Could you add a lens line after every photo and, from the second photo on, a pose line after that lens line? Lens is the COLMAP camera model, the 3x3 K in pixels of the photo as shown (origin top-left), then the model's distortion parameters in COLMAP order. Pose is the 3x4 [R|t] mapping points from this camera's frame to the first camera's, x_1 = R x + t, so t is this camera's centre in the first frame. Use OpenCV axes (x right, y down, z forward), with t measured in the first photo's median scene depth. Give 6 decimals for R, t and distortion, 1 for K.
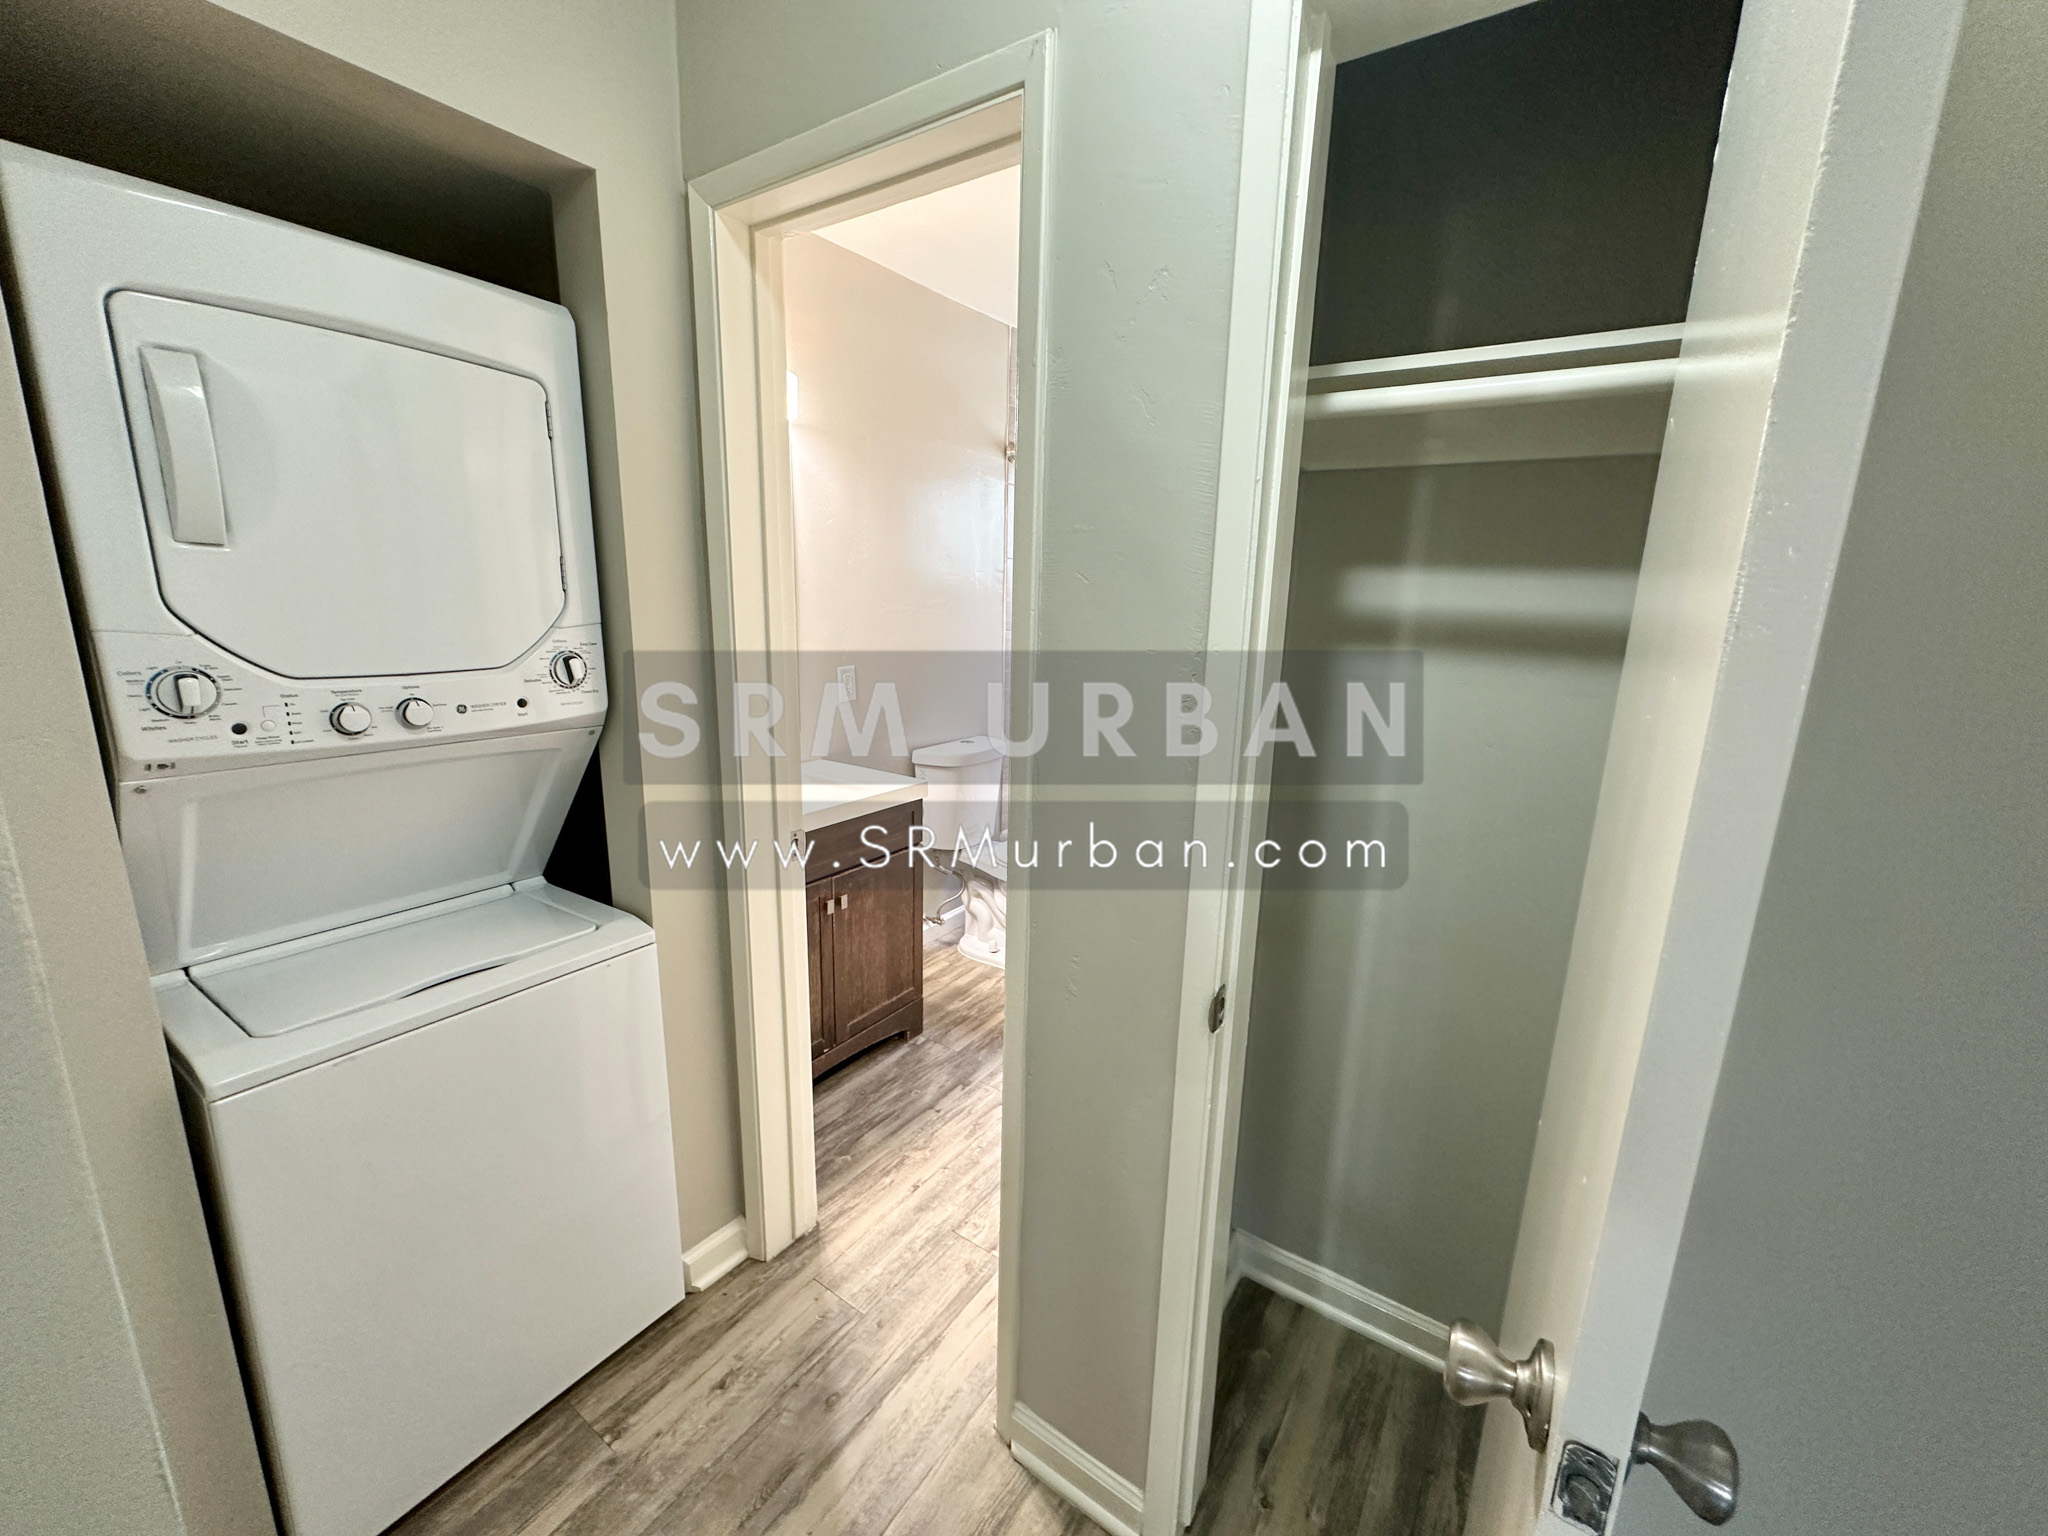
lens RADIAL K [[814.8, 0, 1024.7], [0, 814.8, 763.4], [0, 0, 1]] dist [-0.001907, 0.000338]
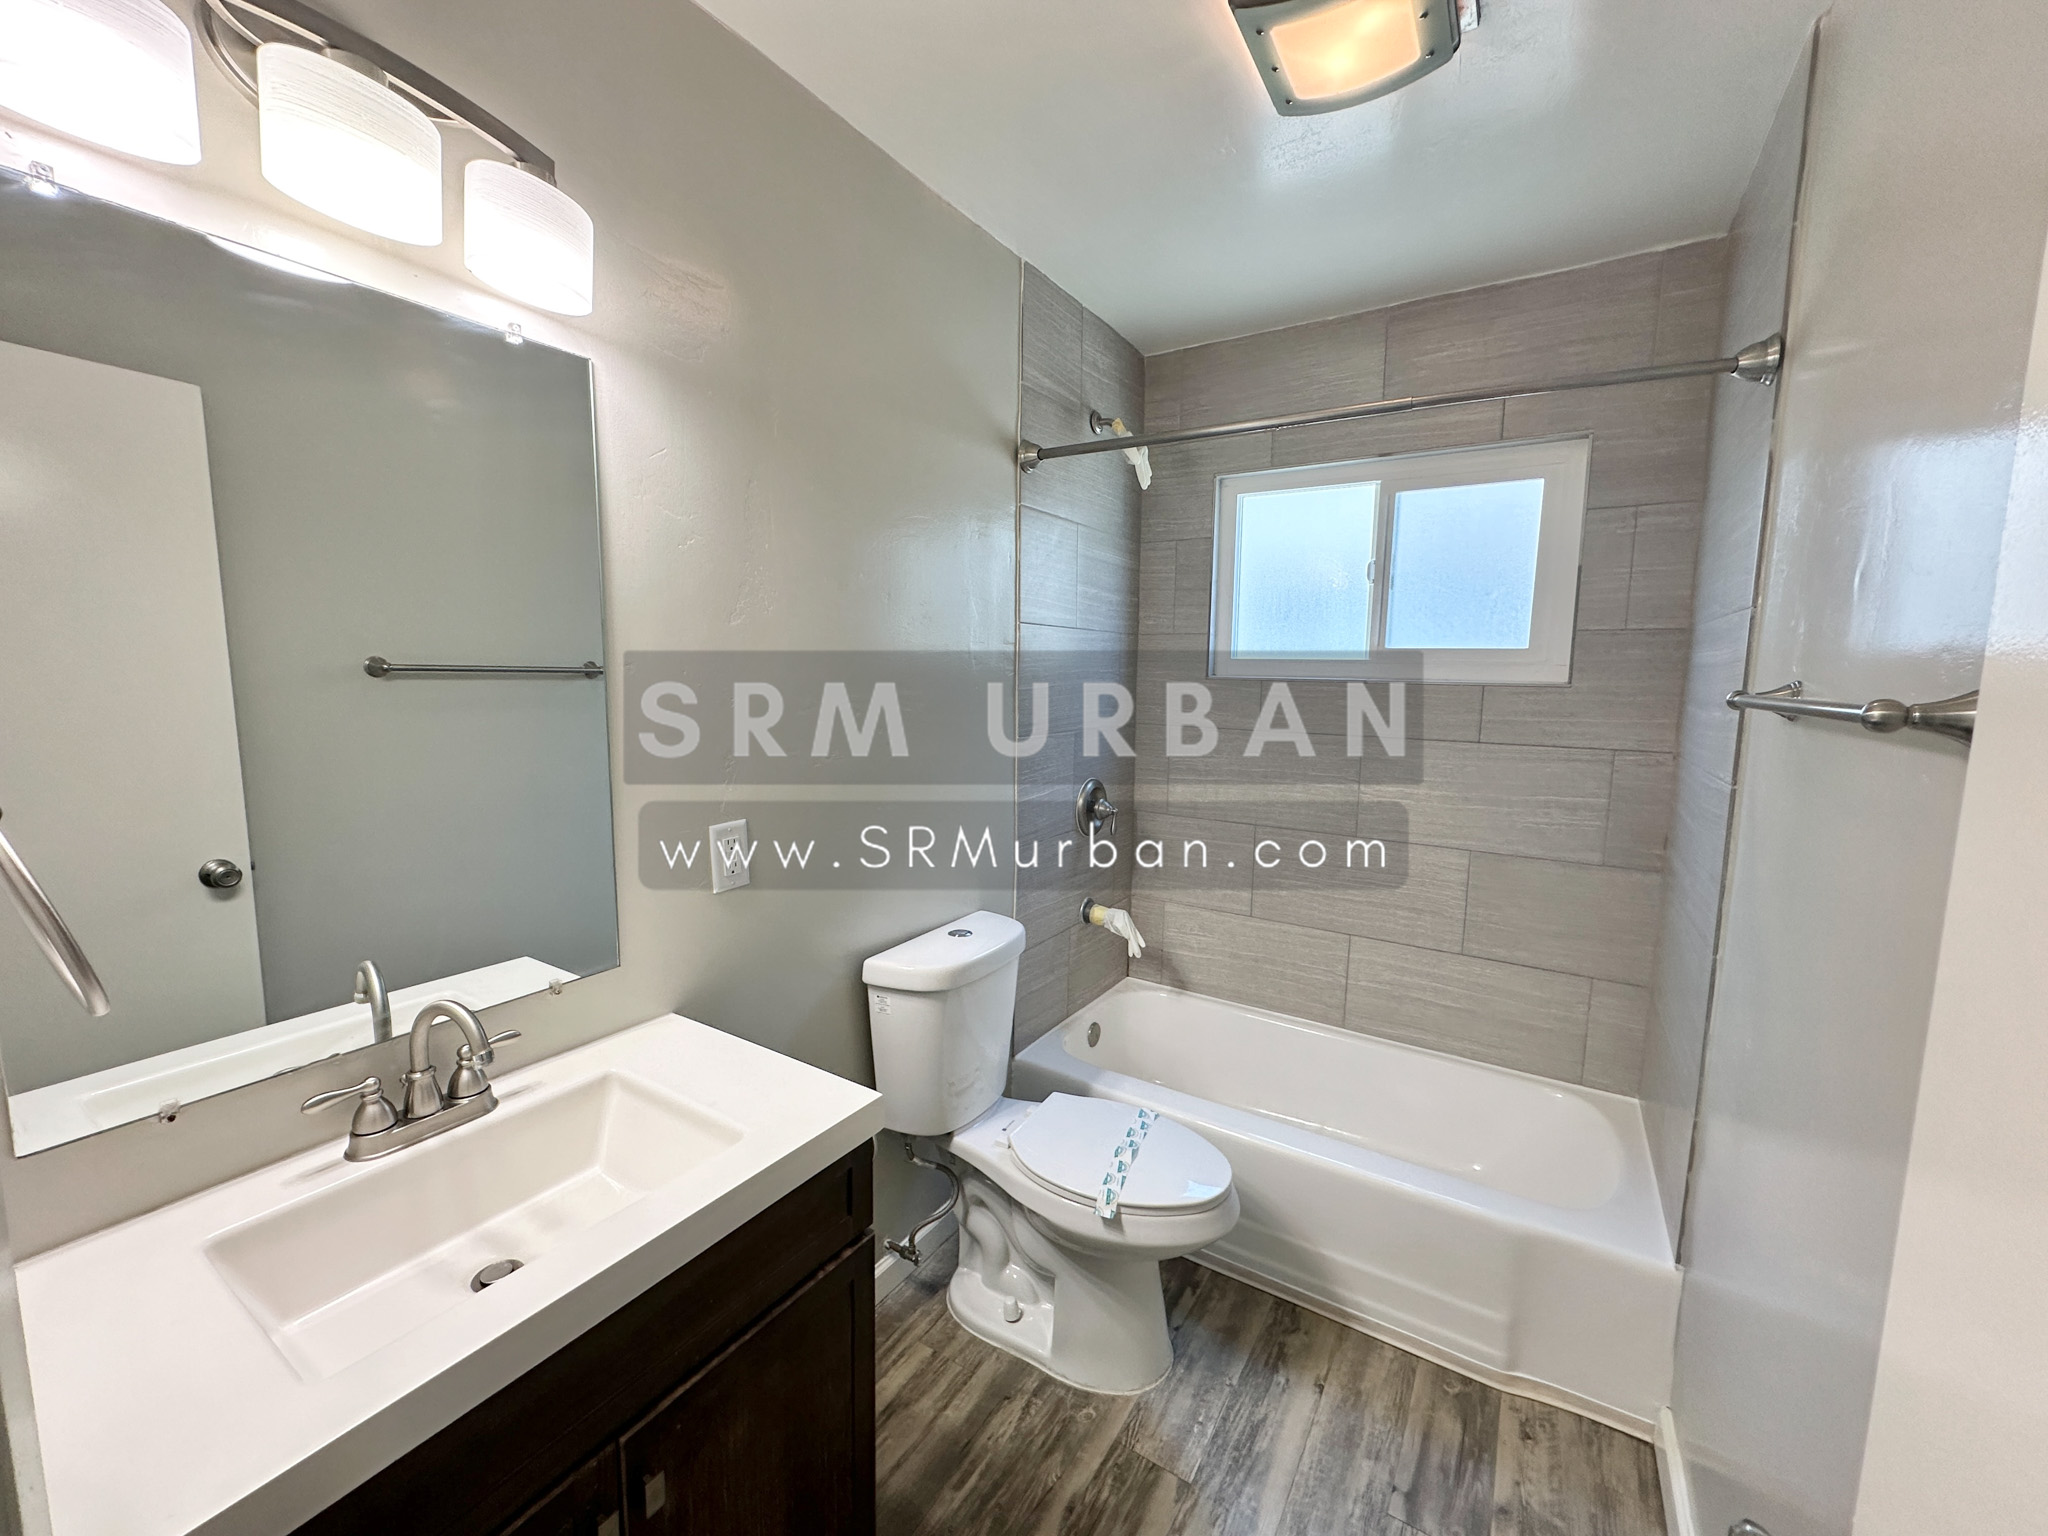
lens RADIAL K [[814.8, 0, 1021.1], [0, 814.8, 772.1], [0, 0, 1]] dist [-0.001907, 0.000338]
pose [[0.999520, -0.016666, 0.026115, -0.040397], [0.019177, 0.994895, -0.099075, -0.083866], [-0.024330, 0.099528, 0.994737, 0.413532]]
